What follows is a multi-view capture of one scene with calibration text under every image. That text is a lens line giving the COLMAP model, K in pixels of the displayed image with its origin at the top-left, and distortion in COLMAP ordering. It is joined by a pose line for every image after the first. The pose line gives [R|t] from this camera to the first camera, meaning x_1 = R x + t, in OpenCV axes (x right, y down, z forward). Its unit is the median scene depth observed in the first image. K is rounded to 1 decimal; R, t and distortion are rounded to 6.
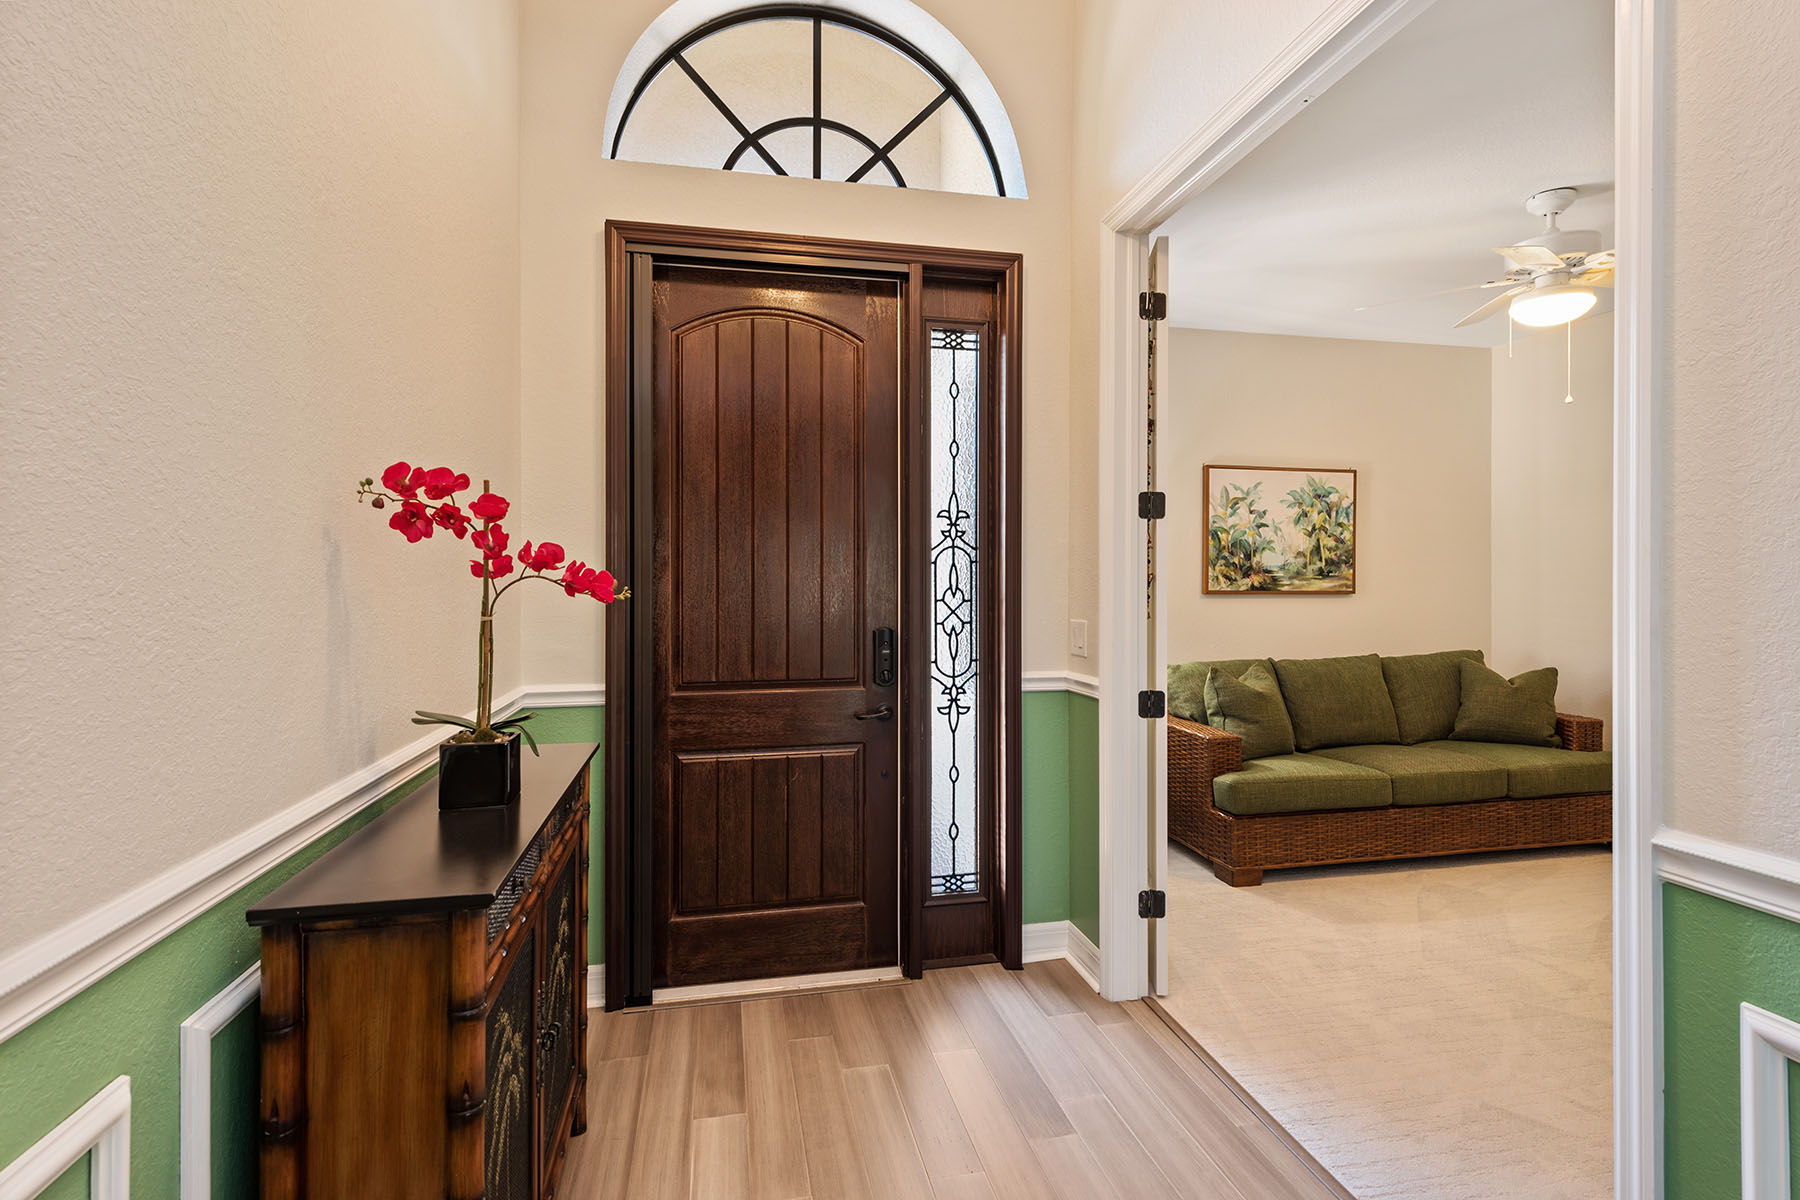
lens RADIAL K [[851.0, 0, 900.5], [0, 851.0, 566.9], [0, 0, 1]] dist [0.022348, -0.009473]
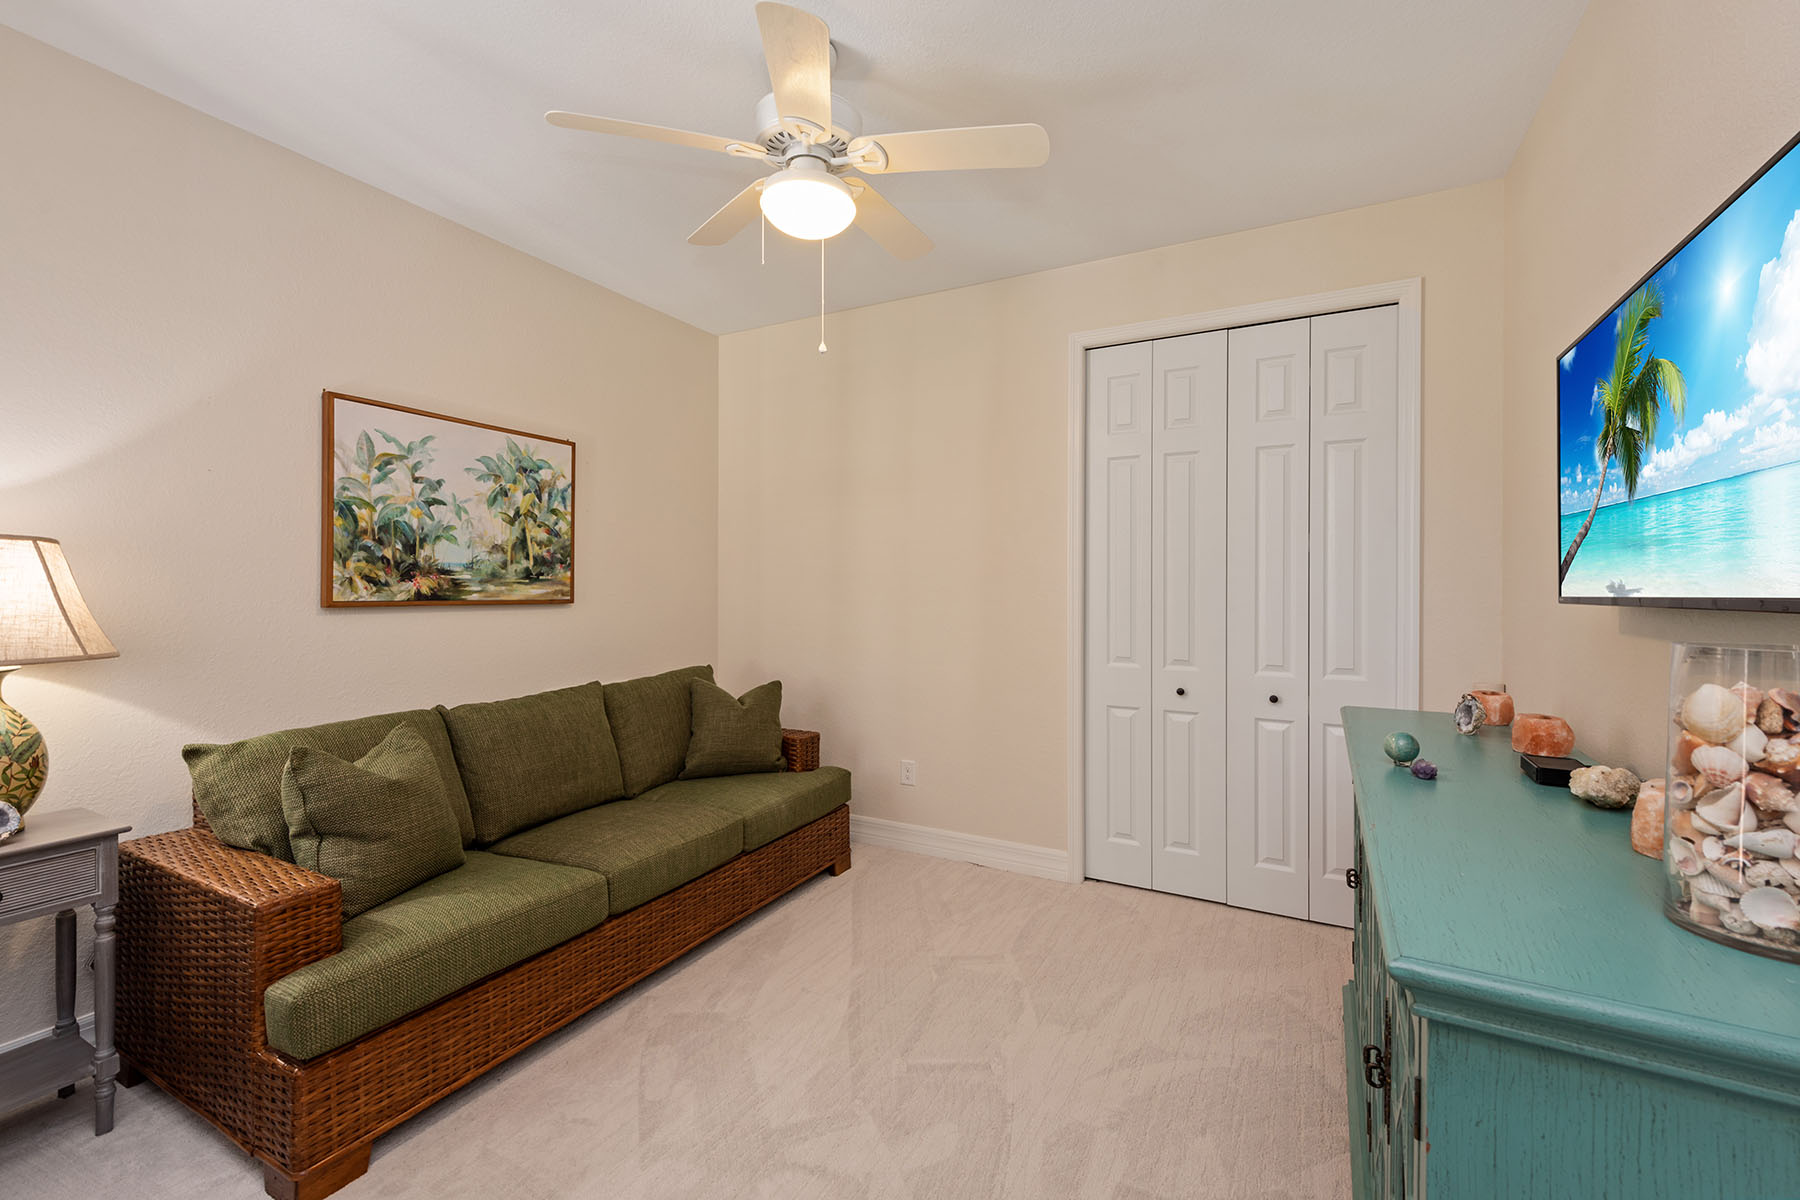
lens RADIAL K [[753.7, 0, 900.0], [0, 753.7, 600.0], [0, 0, 1]] dist [0.010309, -0.000184]
pose [[0.648890, -0.011831, 0.760790, 0.211860], [-0.011860, 0.999600, 0.025661, 0.007992], [-0.760790, -0.025674, 0.648491, 0.346883]]
